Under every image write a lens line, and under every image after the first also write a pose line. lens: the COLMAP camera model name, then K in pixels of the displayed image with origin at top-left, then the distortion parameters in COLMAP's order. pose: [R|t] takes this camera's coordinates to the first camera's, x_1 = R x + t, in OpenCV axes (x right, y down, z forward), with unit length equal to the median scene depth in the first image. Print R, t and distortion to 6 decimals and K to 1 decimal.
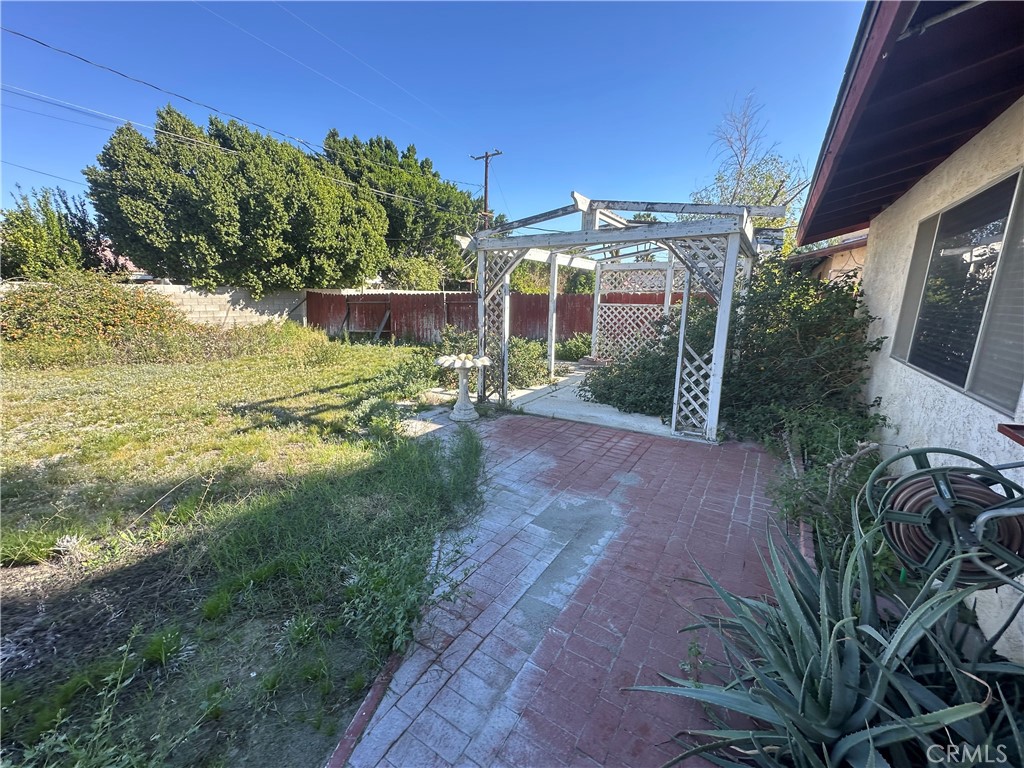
lens RADIAL K [[409.0, 0, 512.0], [0, 409.0, 384.0], [0, 0, 1]] dist [0.000643, -0.000070]
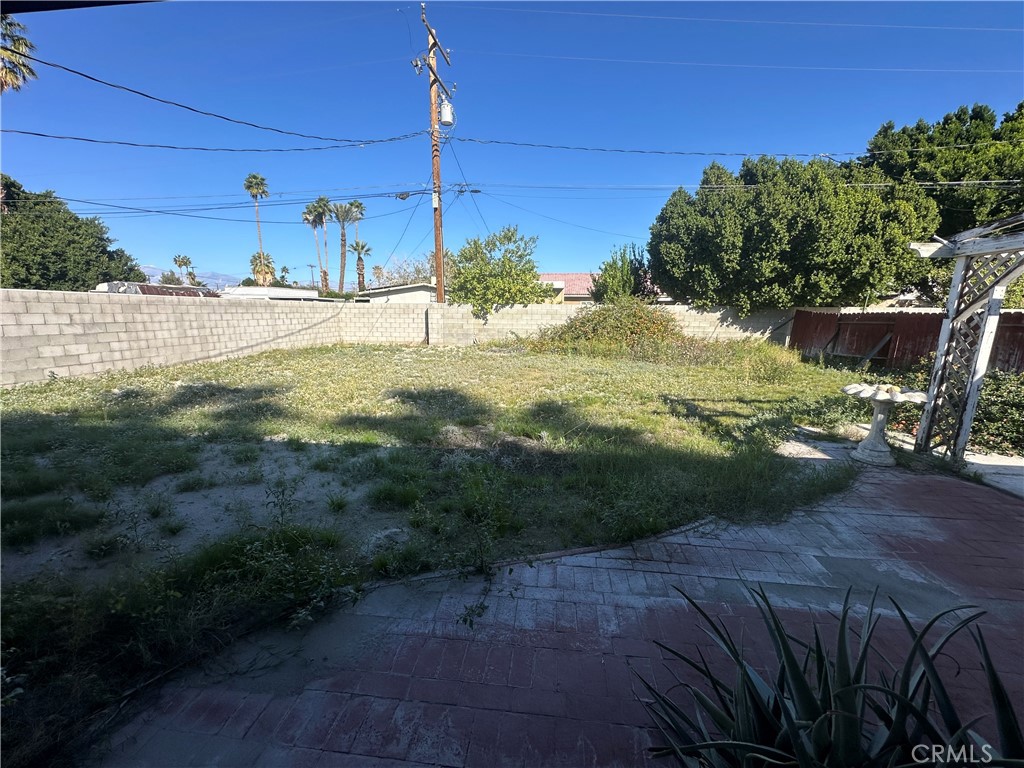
lens RADIAL K [[409.0, 0, 512.0], [0, 409.0, 384.0], [0, 0, 1]] dist [0.000643, -0.000070]
pose [[0.441533, 0.158253, -0.883179, 0.100787], [-0.196784, 0.977437, 0.076763, 0.004098], [0.875400, 0.139902, 0.462712, -0.017901]]
